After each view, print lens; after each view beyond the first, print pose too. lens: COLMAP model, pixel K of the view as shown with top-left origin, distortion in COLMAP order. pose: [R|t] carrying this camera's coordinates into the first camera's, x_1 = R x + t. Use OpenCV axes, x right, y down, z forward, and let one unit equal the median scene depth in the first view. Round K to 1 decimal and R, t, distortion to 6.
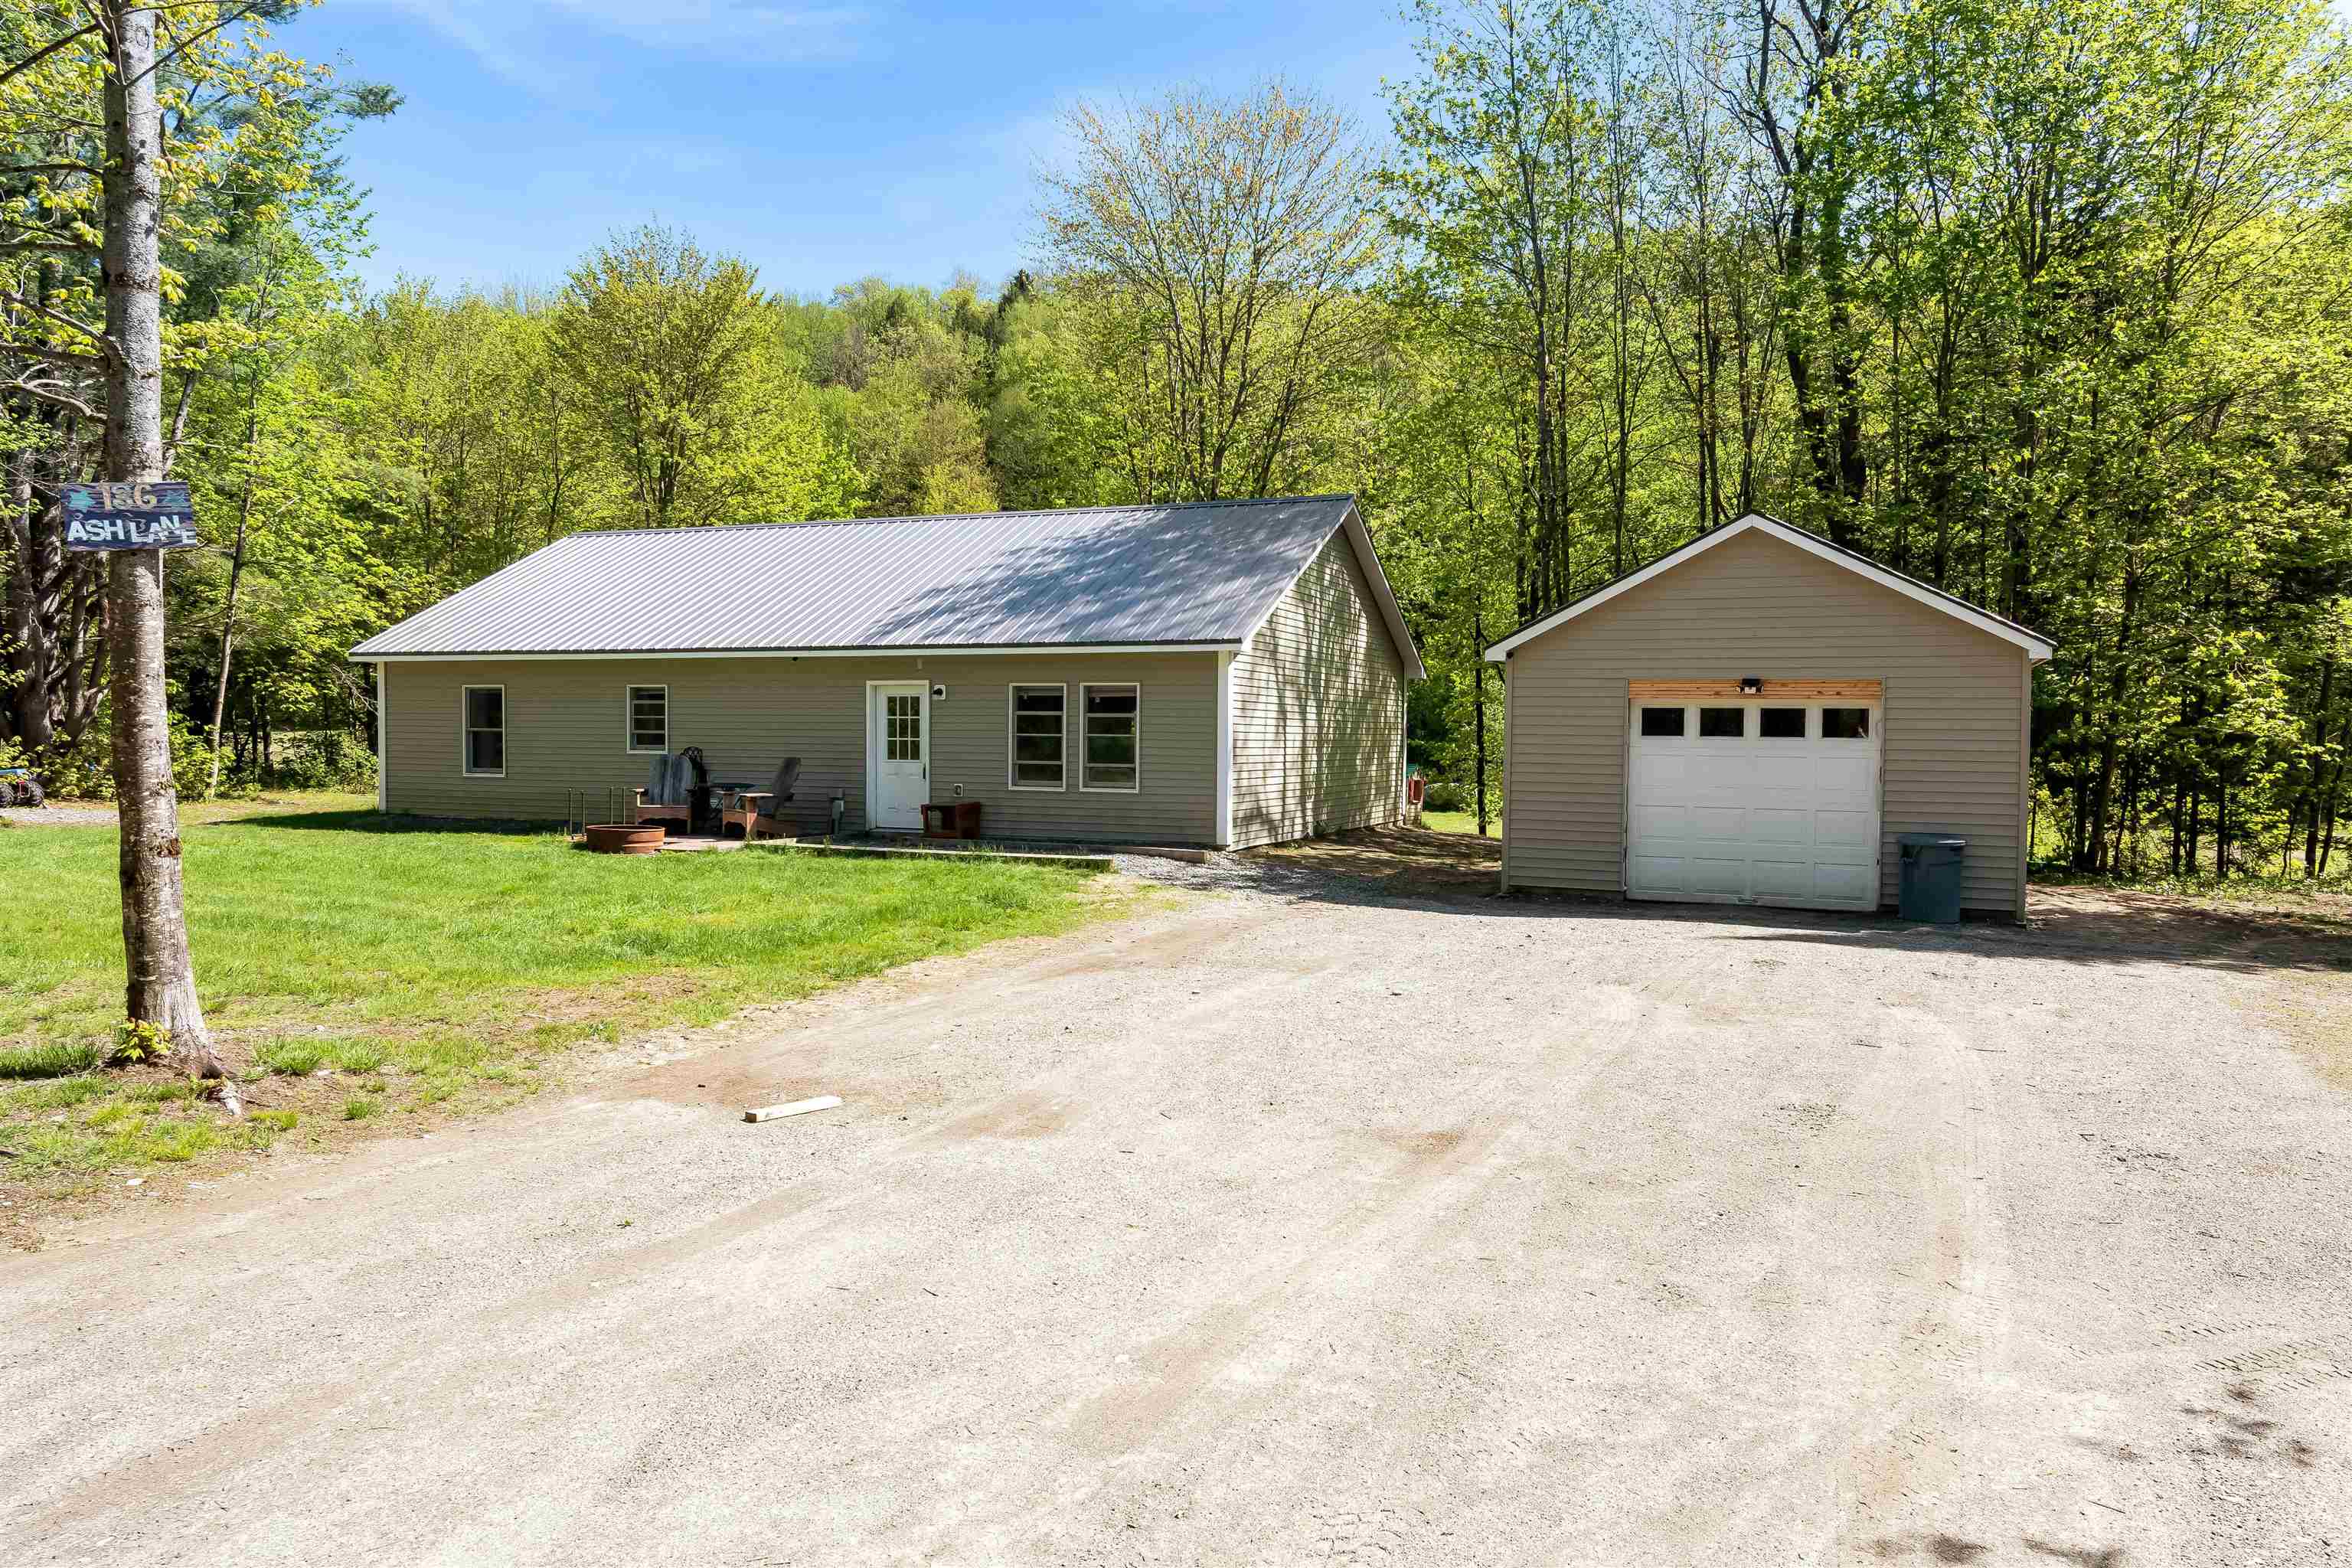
lens RADIAL K [[1571.4, 0, 1183.1], [0, 1571.4, 780.8], [0, 0, 1]] dist [0.007081, 0.000499]
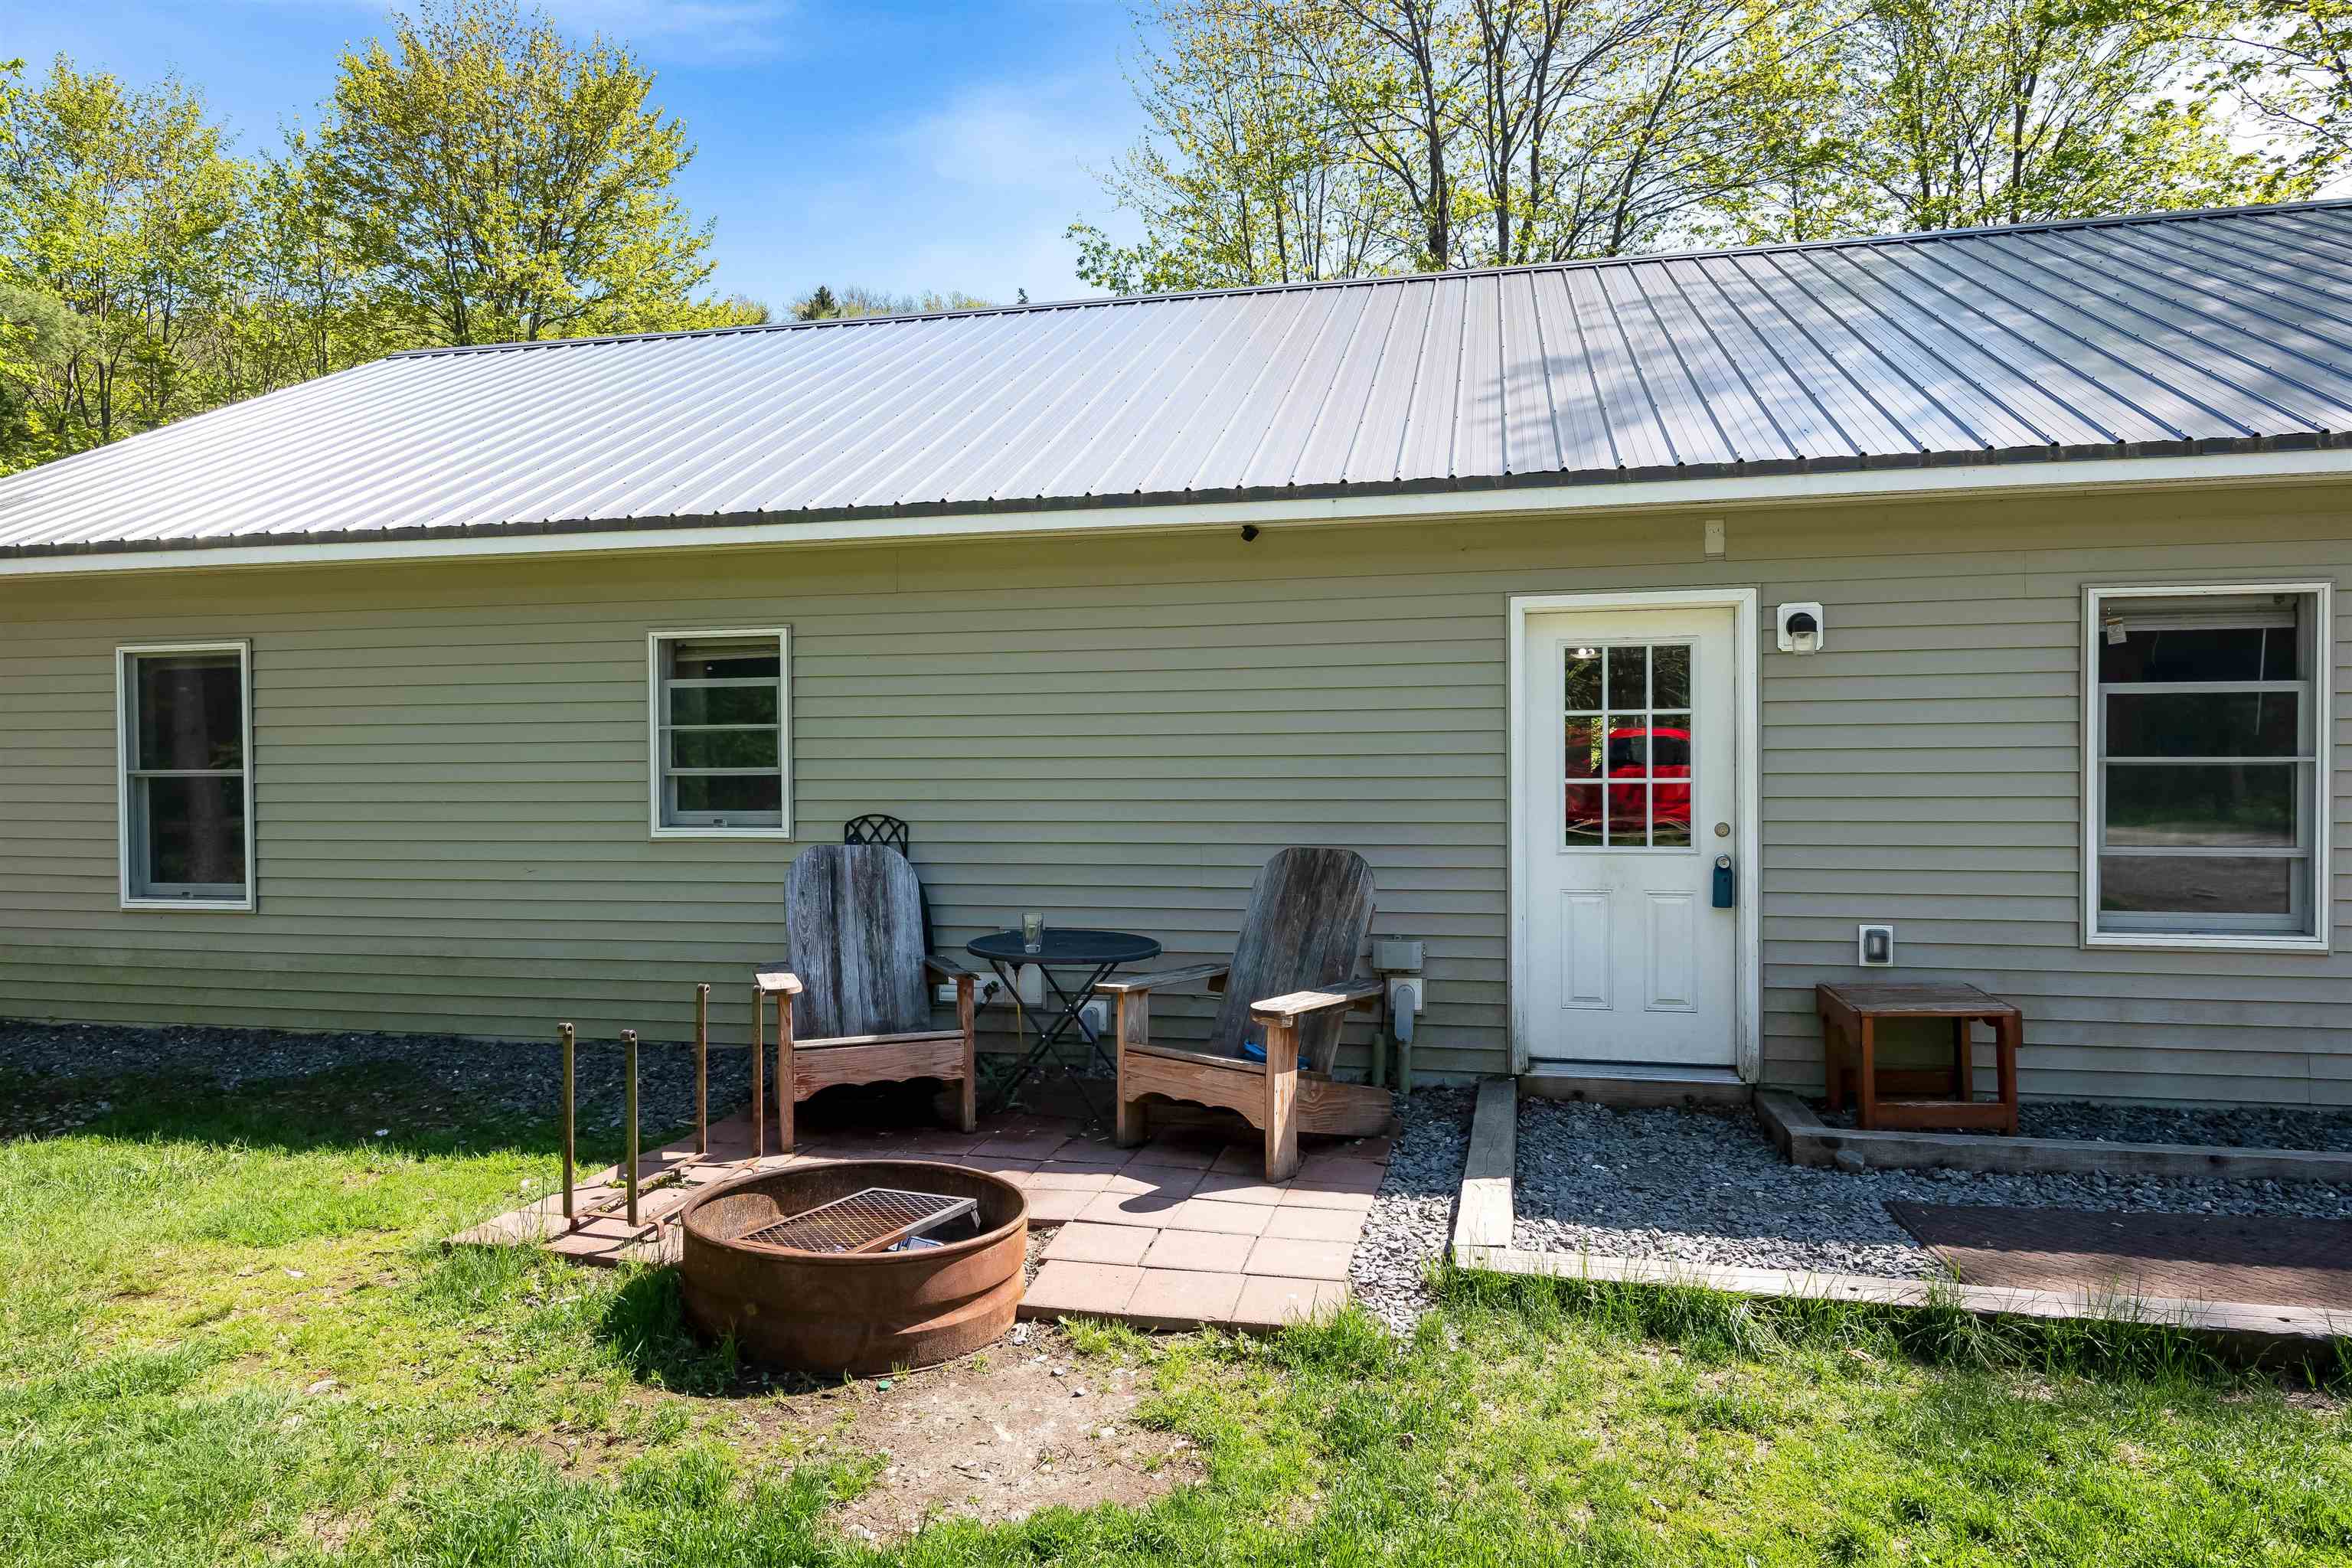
lens RADIAL K [[1440.1, 0, 1164.4], [0, 1440.1, 787.5], [0, 0, 1]] dist [0.018955, -0.001793]
pose [[0.987146, -0.016786, 0.158936, -0.316769], [0.019272, 0.999715, -0.014117, -0.023040], [-0.158654, 0.016999, 0.987188, 0.730460]]
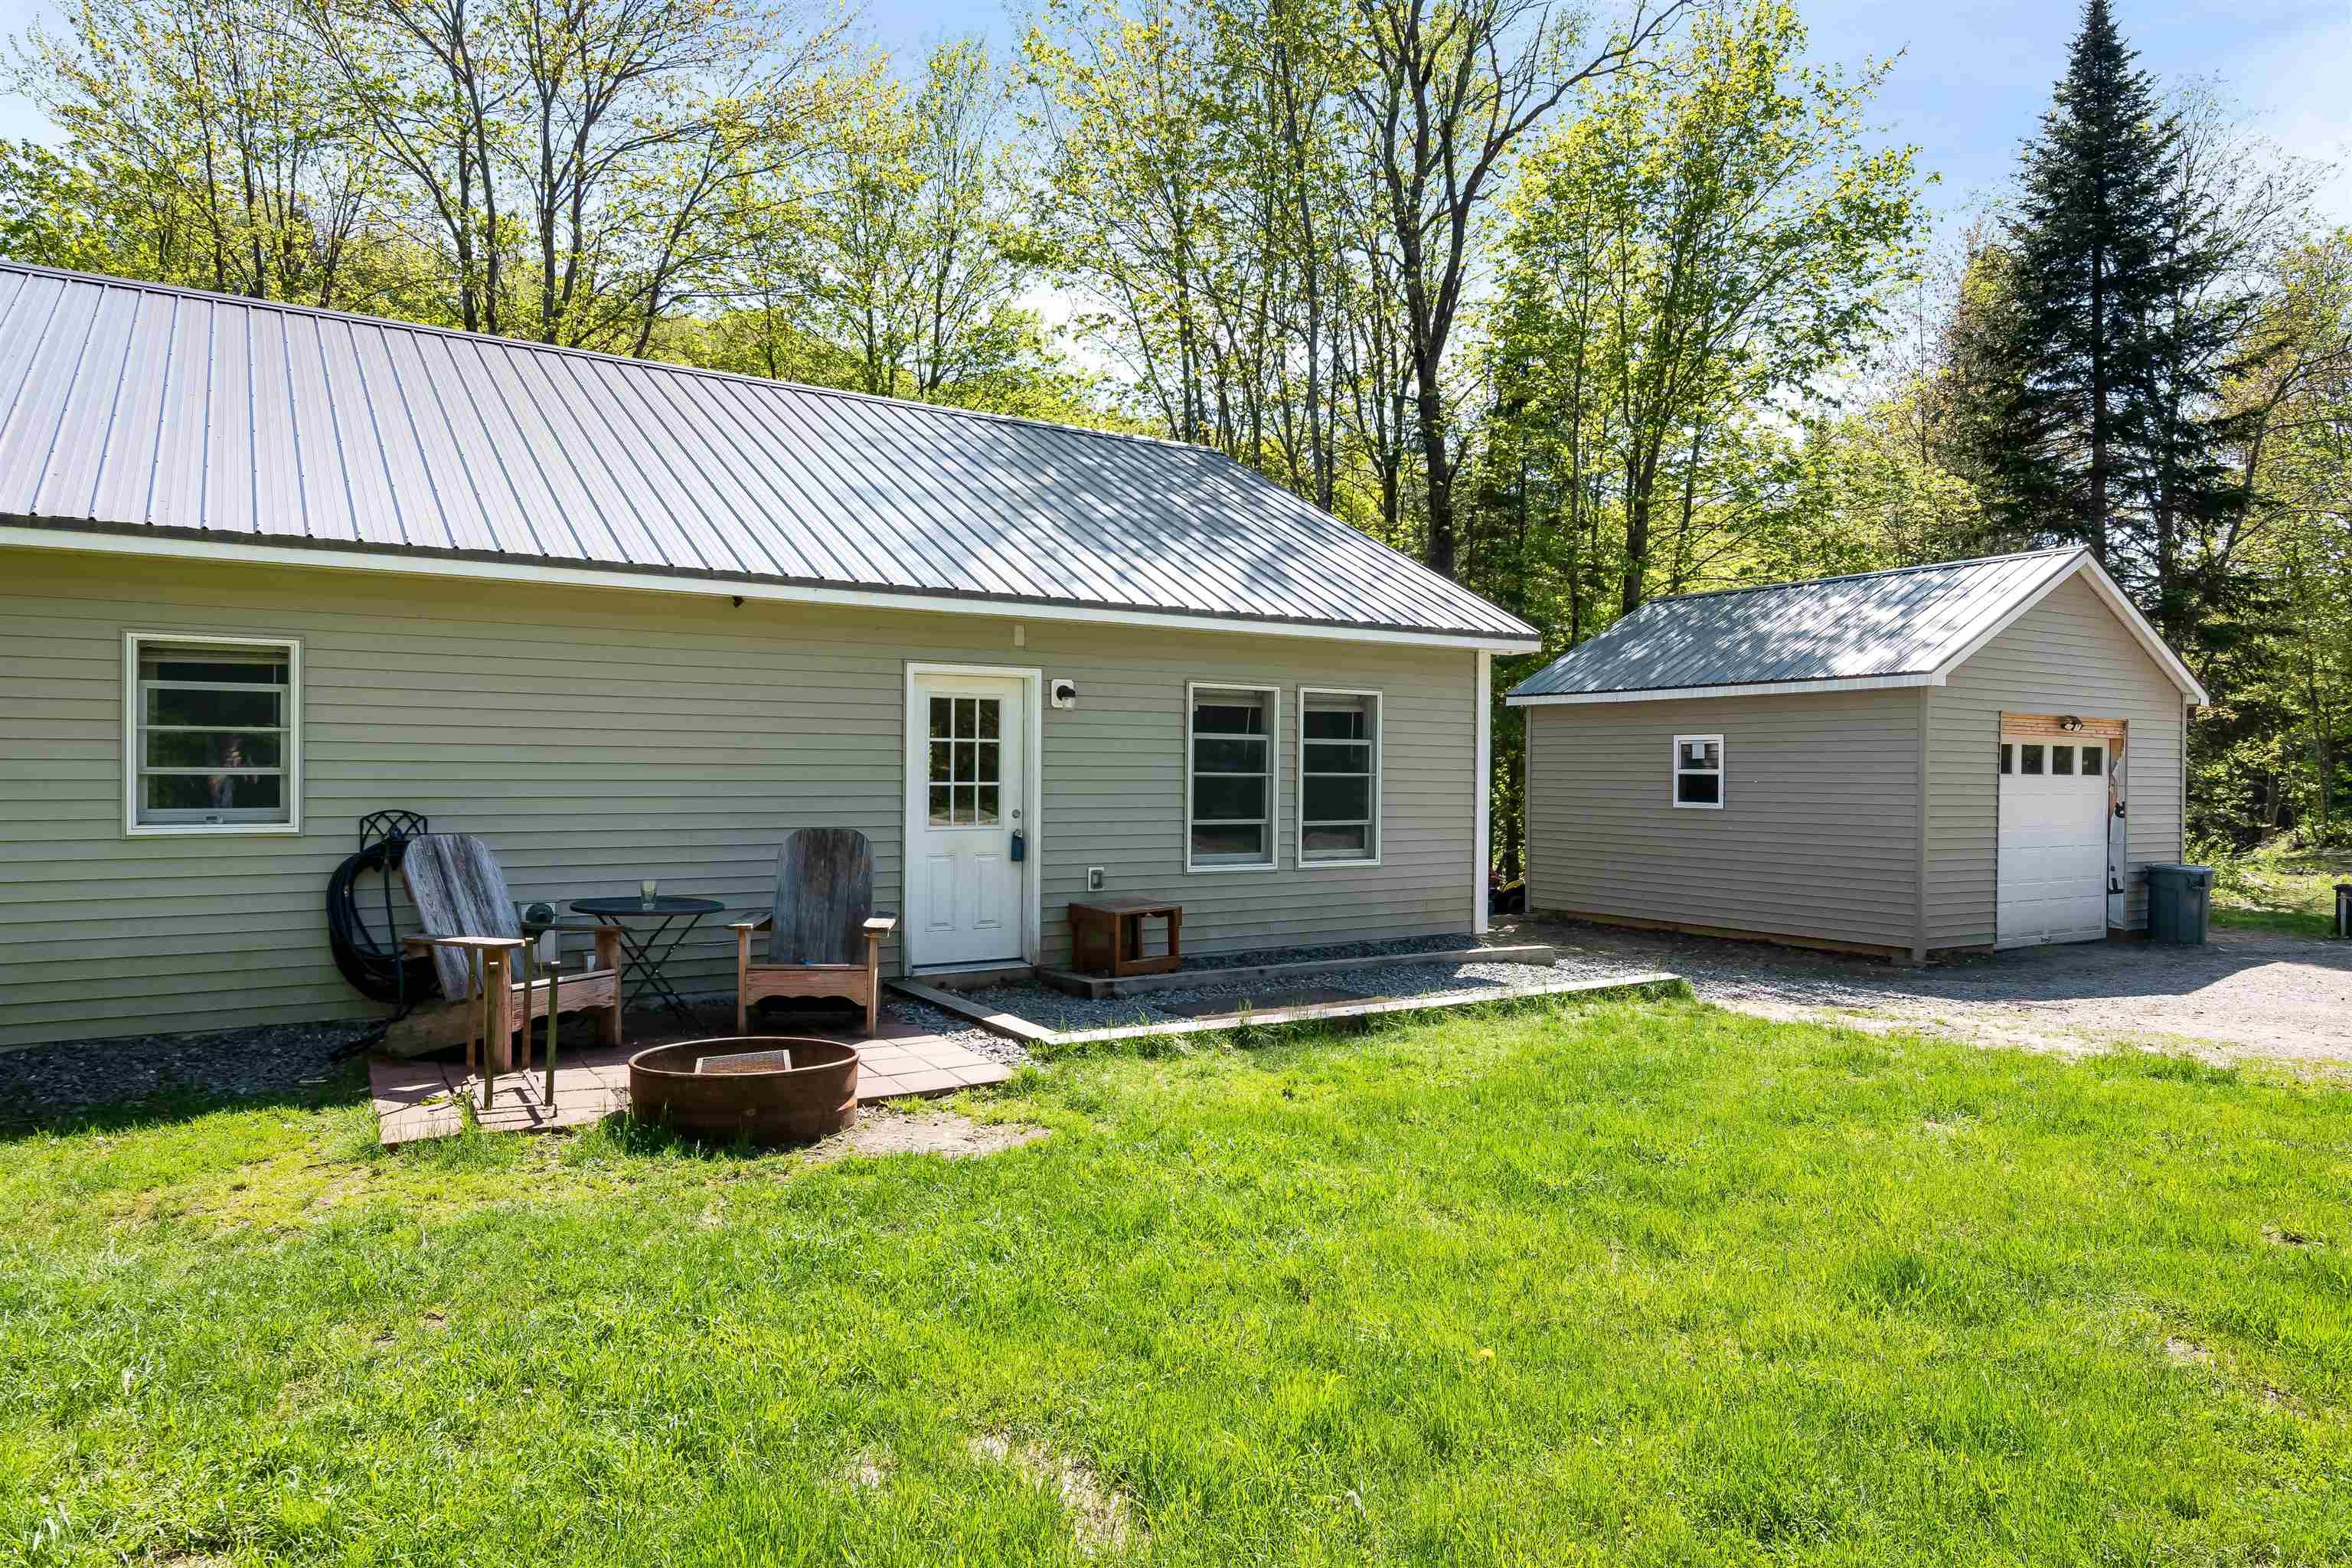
lens RADIAL K [[1449.0, 0, 1173.7], [0, 1449.0, 783.4], [0, 0, 1]] dist [0.004441, 0.000124]
pose [[0.577842, -0.012178, 0.816057, -0.515061], [0.021673, 0.999765, -0.000426, -0.025103], [-0.815861, 0.017933, 0.577971, 0.683199]]
